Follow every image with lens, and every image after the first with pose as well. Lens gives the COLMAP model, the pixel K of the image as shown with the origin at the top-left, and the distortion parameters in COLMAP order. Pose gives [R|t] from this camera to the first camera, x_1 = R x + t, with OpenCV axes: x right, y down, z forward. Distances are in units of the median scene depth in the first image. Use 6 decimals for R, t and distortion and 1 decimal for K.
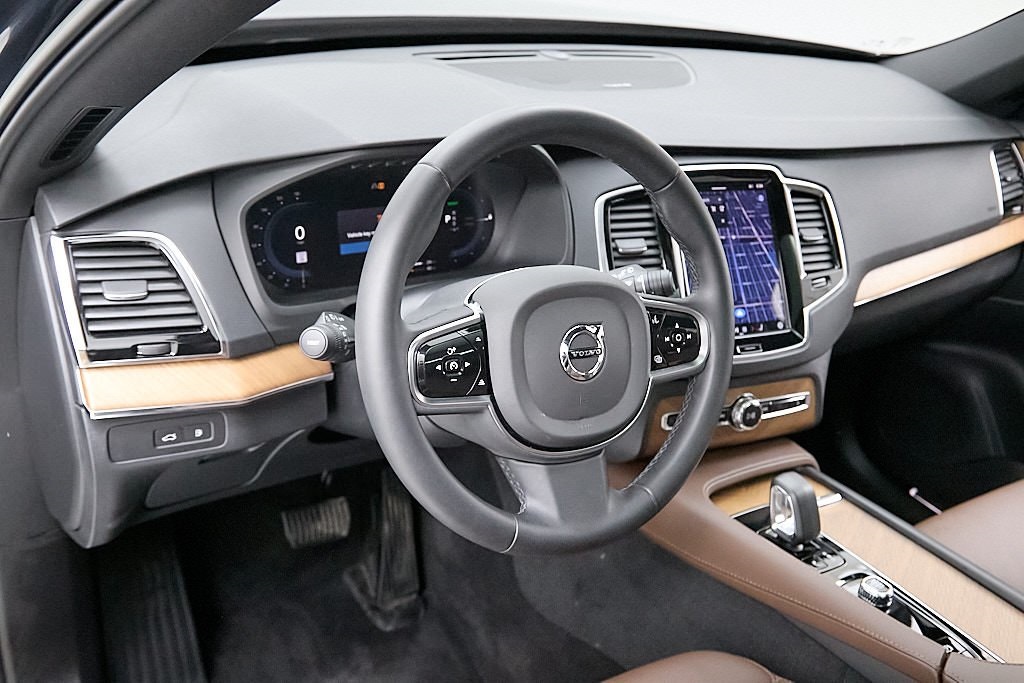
lens RADIAL K [[1032.9, 0, 509.1], [0, 1032.9, 343.0], [0, 0, 1]] dist [0.004059, 0.000000]
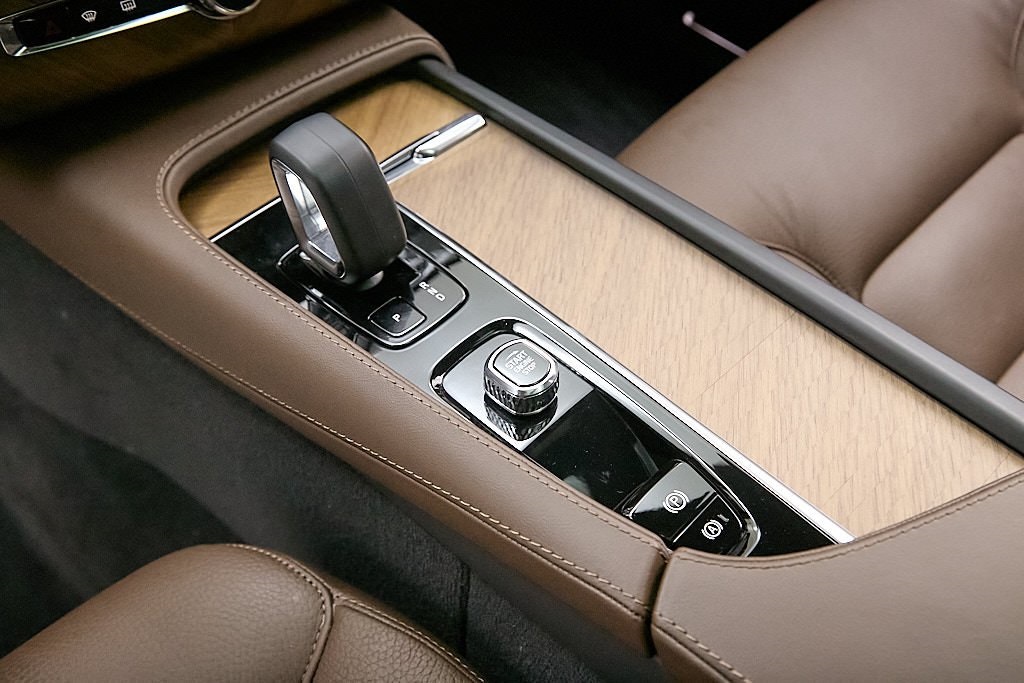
lens RADIAL K [[1032.9, 0, 506.8], [0, 1032.9, 342.2], [0, 0, 1]] dist [0.004059, 0.000000]
pose [[0.972199, -0.218595, 0.083939, 0.274307], [0.161526, 0.885598, 0.435460, 0.034745], [-0.169526, -0.409795, 0.896286, 0.539639]]
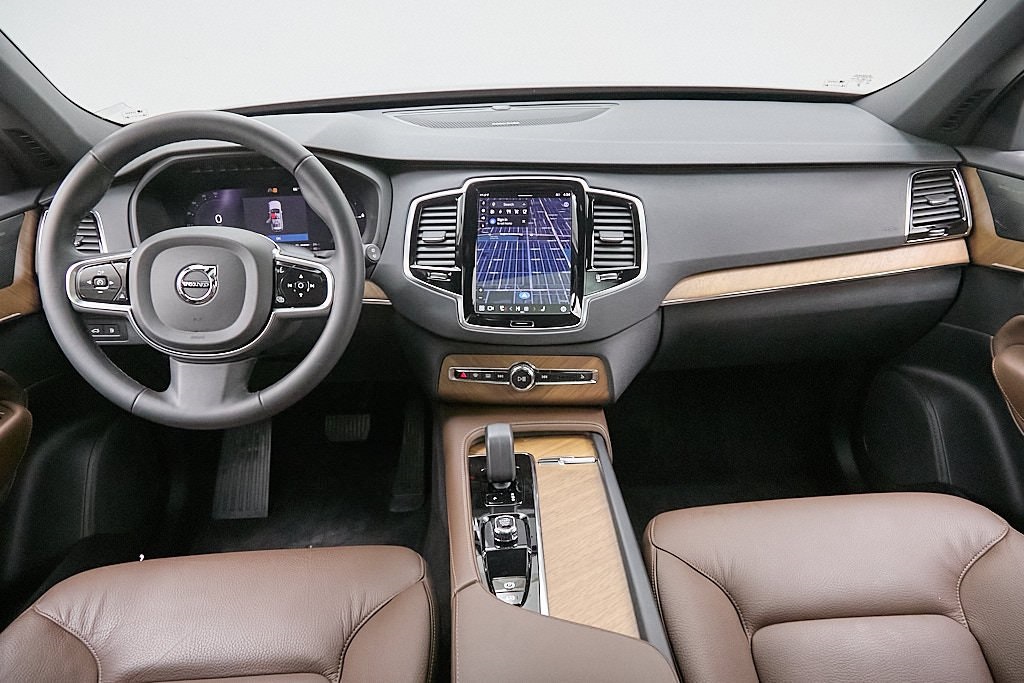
lens RADIAL K [[700.3, 0, 513.0], [0, 700.3, 344.8], [0, 0, 1]] dist [-0.005438, -0.001183]
pose [[0.854799, 0.093419, -0.510482, 0.644719], [-0.107315, 0.994222, 0.002245, 0.029218], [0.507742, 0.052864, 0.859886, 0.278603]]
